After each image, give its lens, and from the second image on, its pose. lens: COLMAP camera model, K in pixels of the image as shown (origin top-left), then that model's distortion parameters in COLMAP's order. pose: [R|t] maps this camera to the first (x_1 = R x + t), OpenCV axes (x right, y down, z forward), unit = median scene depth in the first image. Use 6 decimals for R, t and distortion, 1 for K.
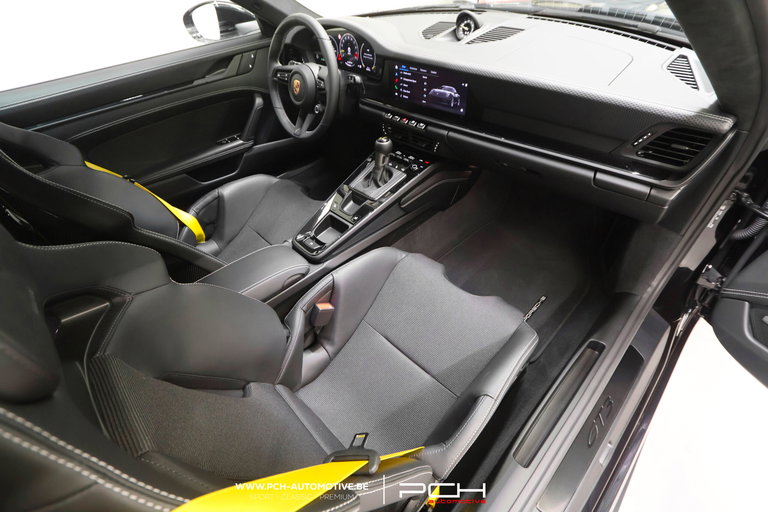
lens RADIAL K [[355.1, 0, 380.4], [0, 355.1, 254.7], [0, 0, 1]] dist [-0.001604, -0.000334]
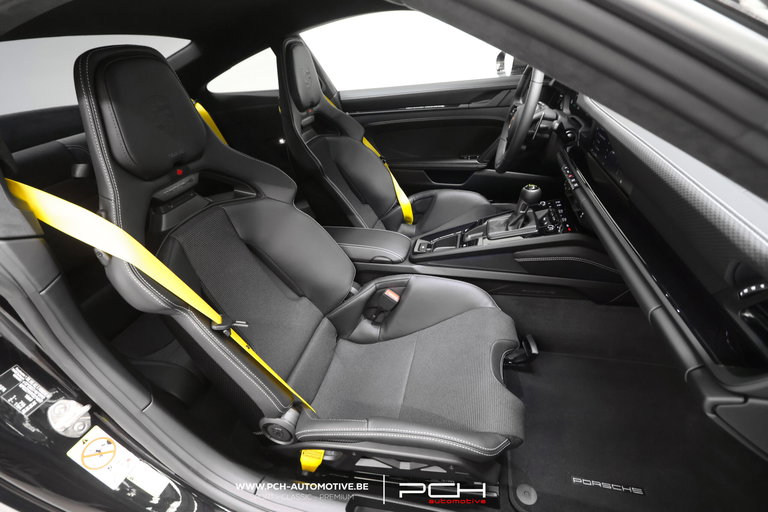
lens RADIAL K [[355.1, 0, 380.4], [0, 355.1, 254.7], [0, 0, 1]] dist [-0.001604, -0.000334]
pose [[0.529987, 0.449830, -0.718865, 0.518829], [-0.513108, 0.845029, 0.150485, -0.103946], [0.675154, 0.289100, 0.678666, 0.140241]]
